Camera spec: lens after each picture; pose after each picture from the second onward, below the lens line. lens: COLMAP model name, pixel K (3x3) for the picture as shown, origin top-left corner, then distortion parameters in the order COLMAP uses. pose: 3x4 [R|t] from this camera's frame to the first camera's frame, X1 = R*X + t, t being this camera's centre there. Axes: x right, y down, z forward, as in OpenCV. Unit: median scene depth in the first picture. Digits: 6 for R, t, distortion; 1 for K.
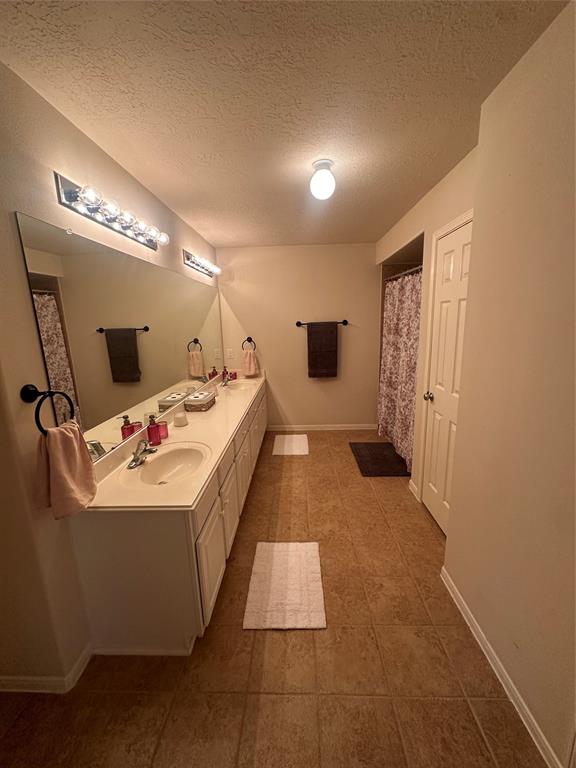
lens RADIAL K [[305.7, 0, 288.4], [0, 305.7, 383.6], [0, 0, 1]] dist [-0.002726, -0.000279]
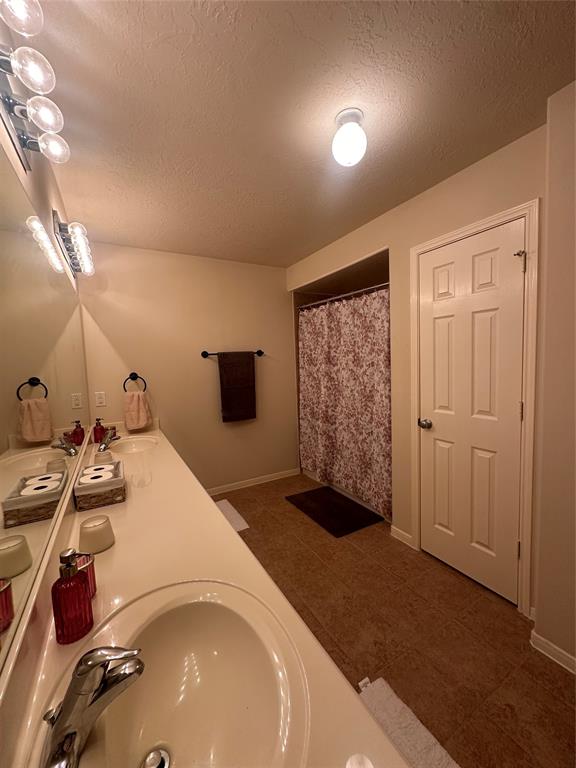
lens RADIAL K [[305.7, 0, 288.8], [0, 305.7, 385.7], [0, 0, 1]] dist [-0.002726, -0.000279]
pose [[0.855424, -0.044748, 0.515992, -0.196215], [0.115878, 0.987541, -0.106464, -0.010989], [-0.504800, 0.150864, 0.849952, 0.260963]]
